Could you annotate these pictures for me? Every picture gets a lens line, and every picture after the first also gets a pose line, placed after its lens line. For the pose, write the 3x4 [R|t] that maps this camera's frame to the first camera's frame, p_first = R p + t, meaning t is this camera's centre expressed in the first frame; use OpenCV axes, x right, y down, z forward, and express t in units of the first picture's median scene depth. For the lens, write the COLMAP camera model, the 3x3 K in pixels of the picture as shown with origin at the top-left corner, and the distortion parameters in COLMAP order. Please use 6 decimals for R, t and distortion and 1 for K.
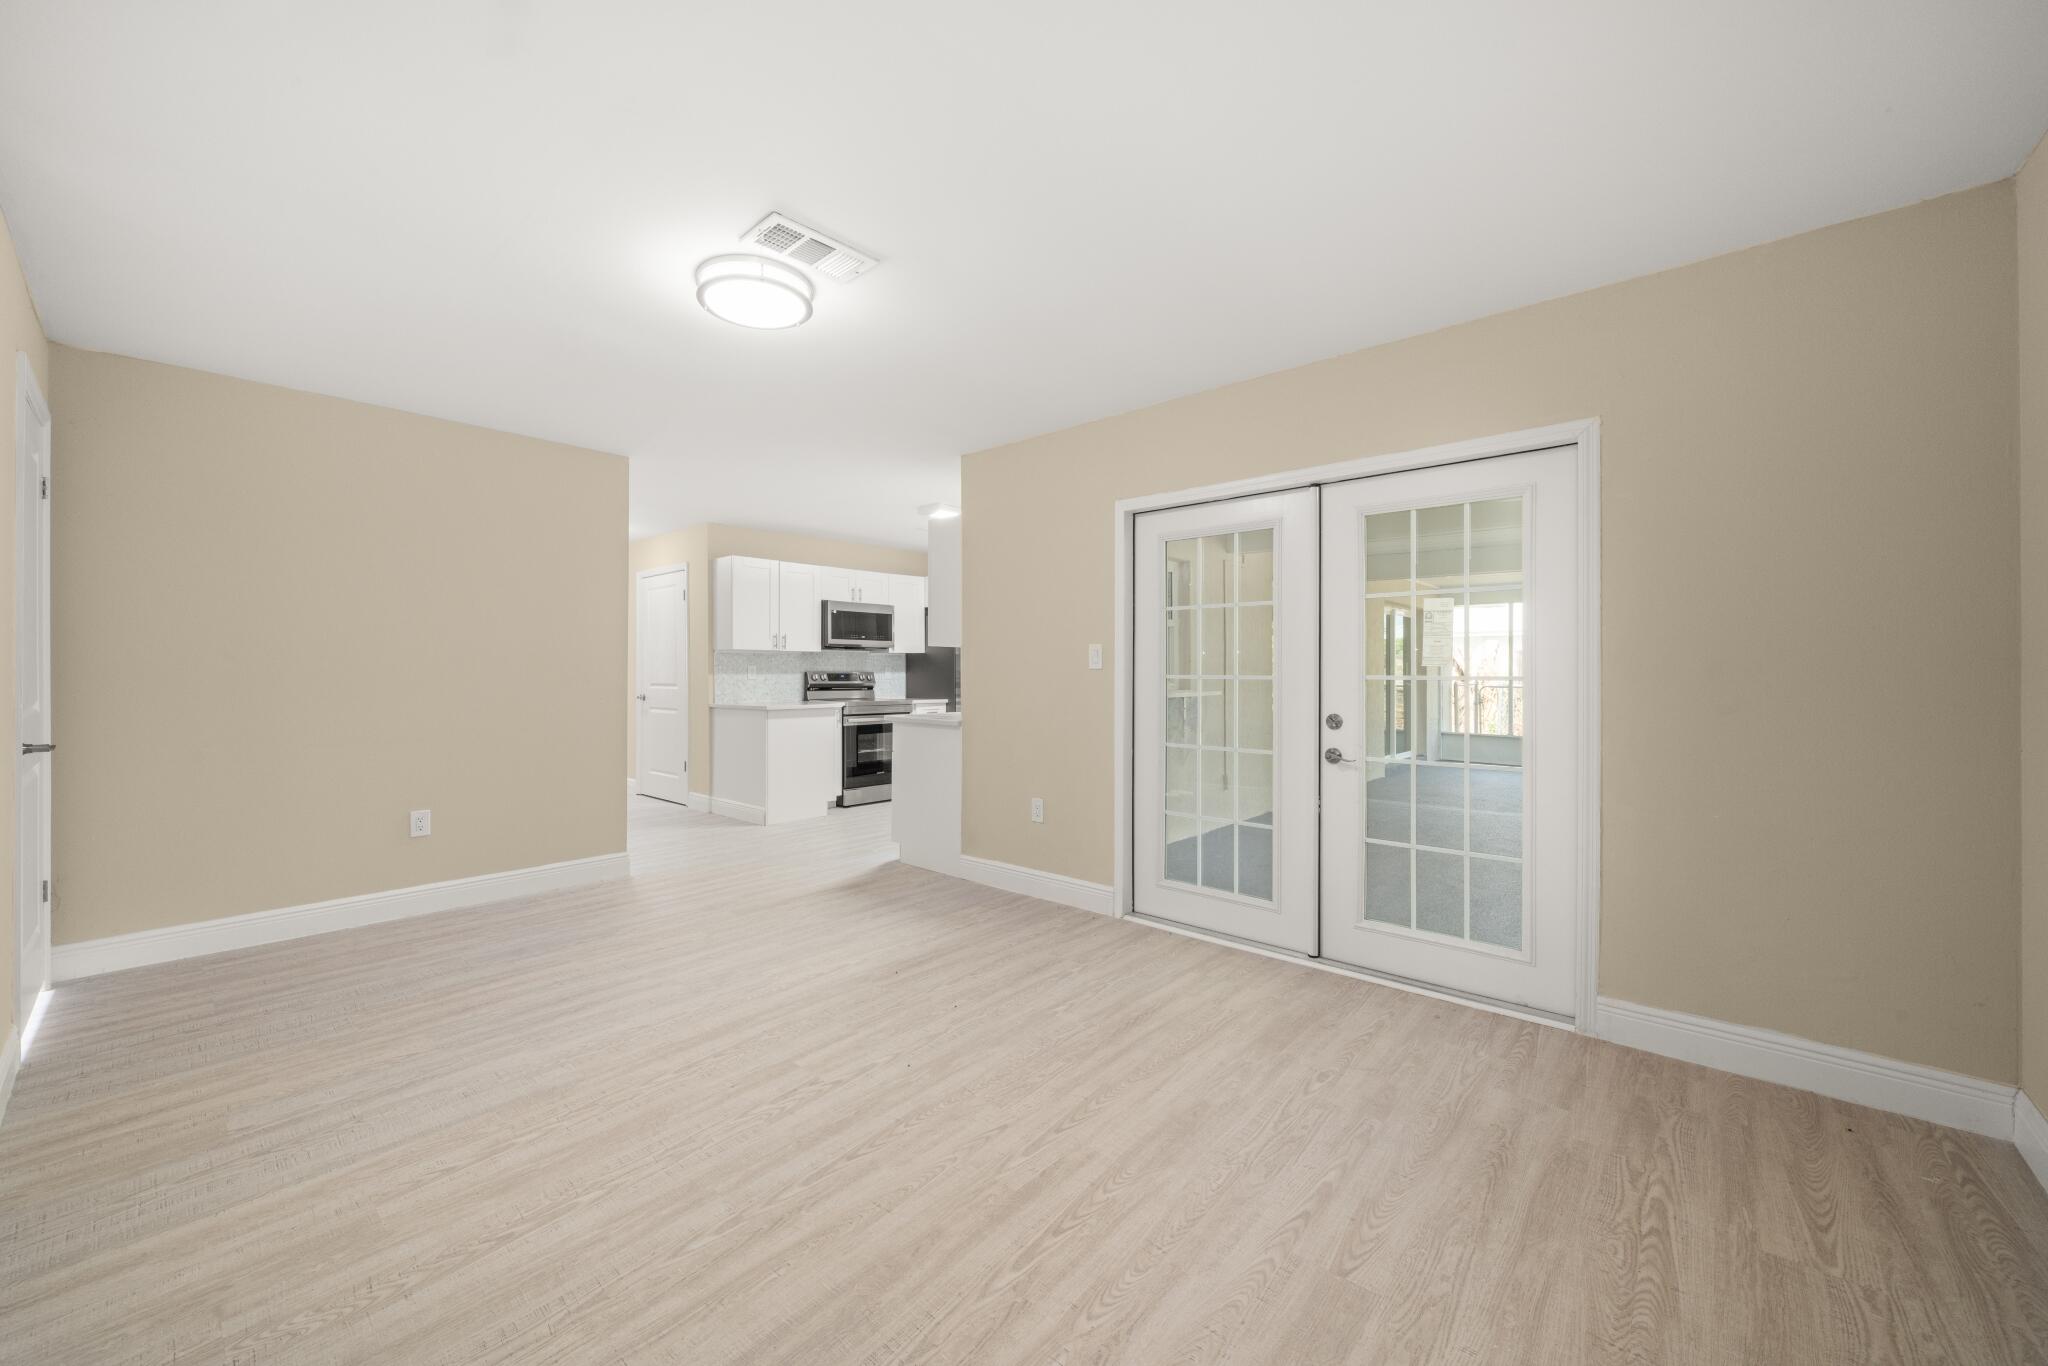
lens RADIAL K [[755.4, 0, 1024.0], [0, 755.4, 683.0], [0, 0, 1]] dist [-0.001245, -0.000423]
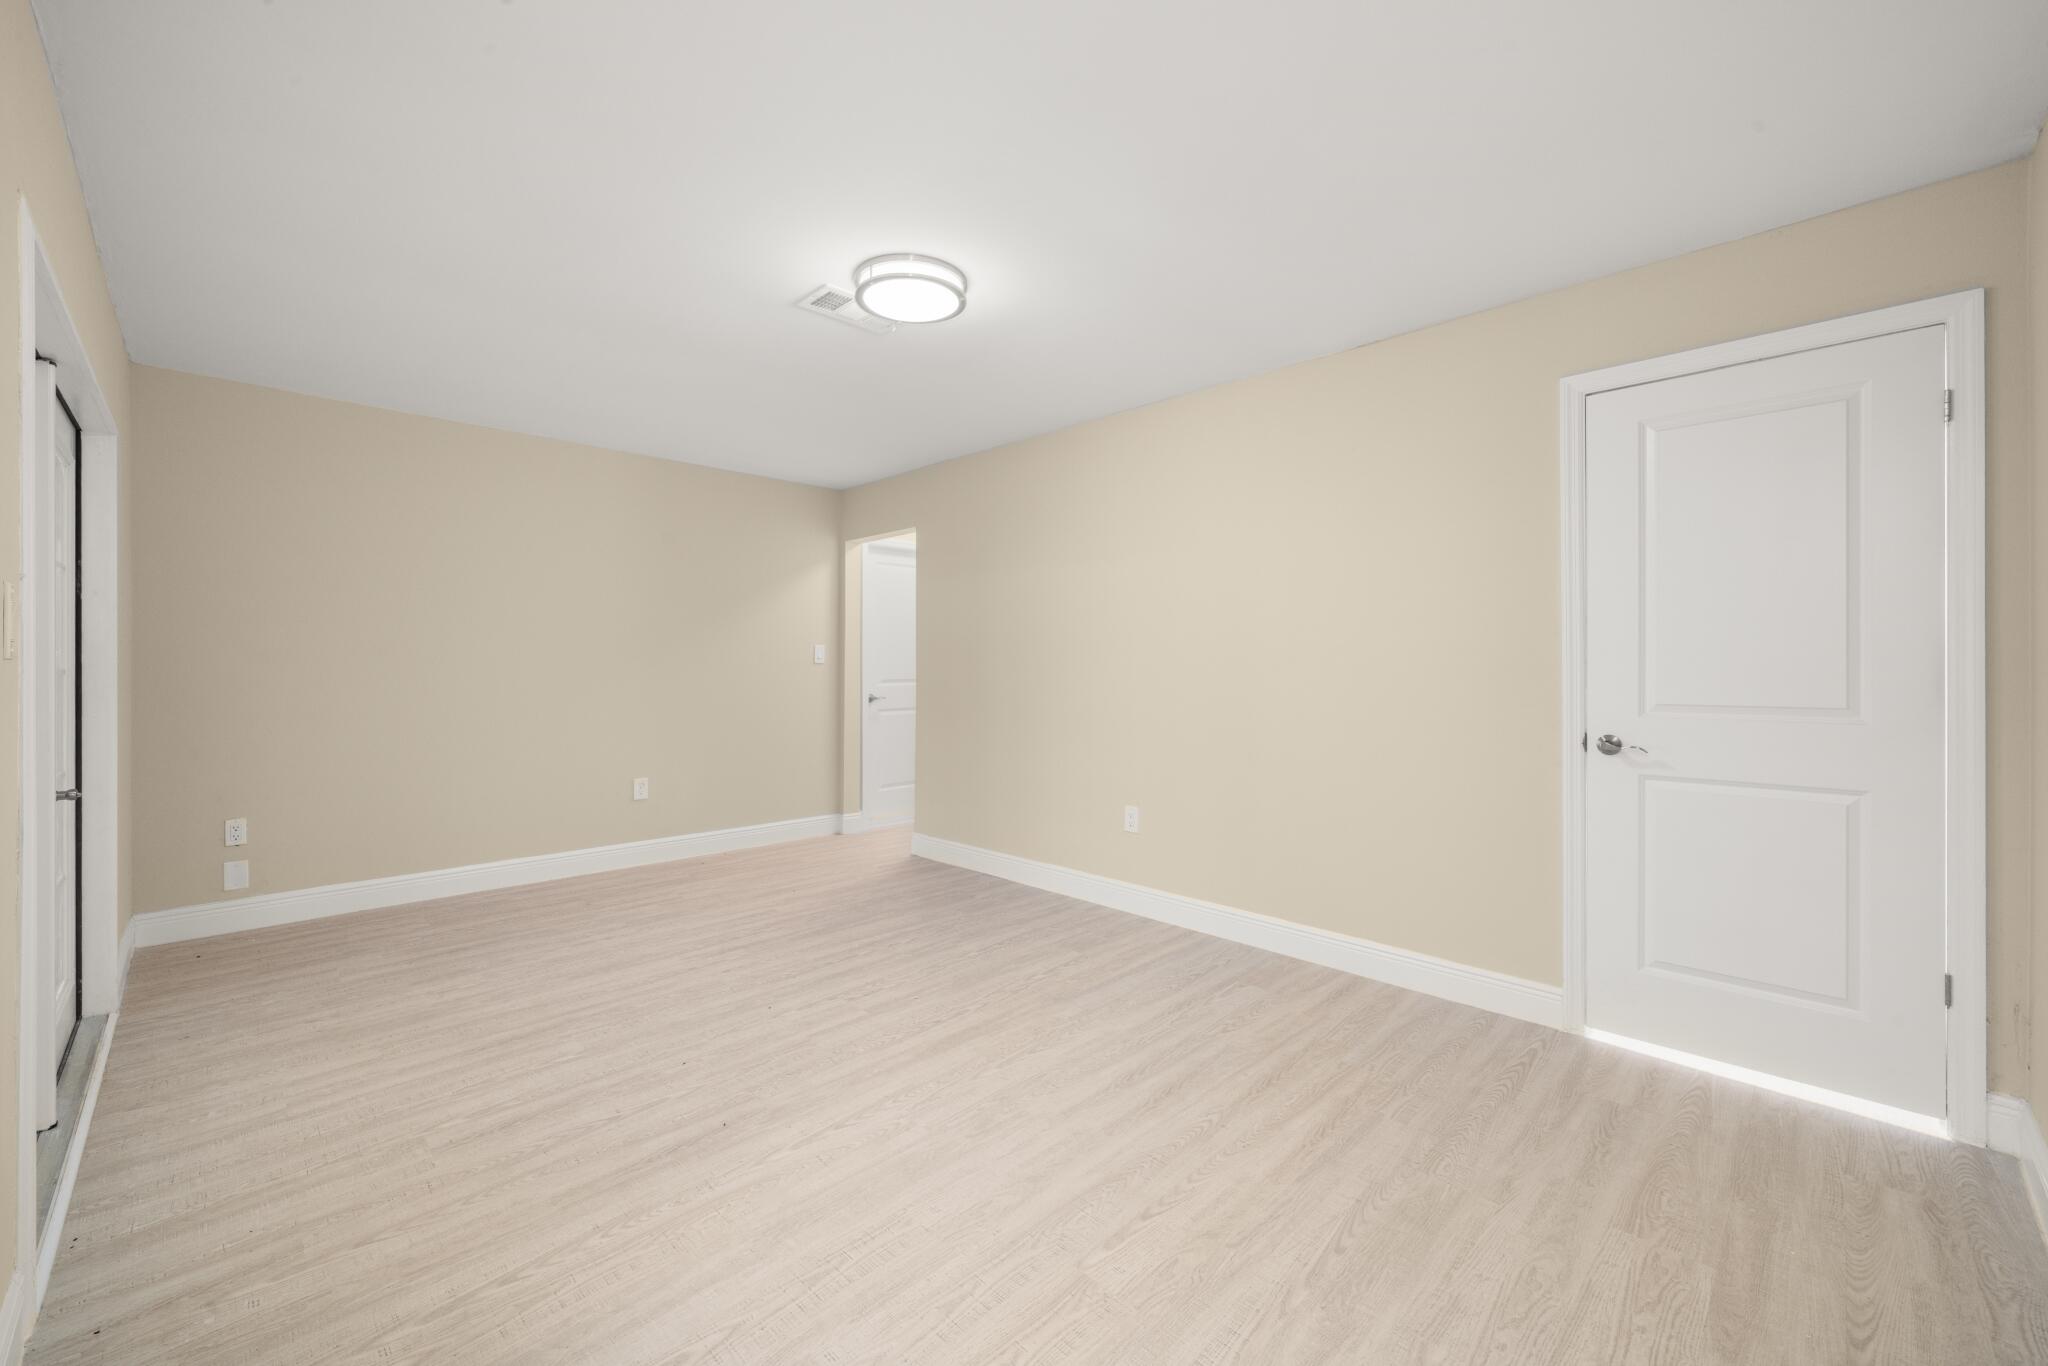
lens RADIAL K [[789.6, 0, 1033.5], [0, 789.6, 667.8], [0, 0, 1]] dist [-0.002217, 0.000526]
pose [[-0.998620, -0.004791, 0.052306, -0.579402], [-0.003804, 0.999813, 0.018953, -0.035385], [-0.052387, 0.018728, -0.998451, 2.044431]]
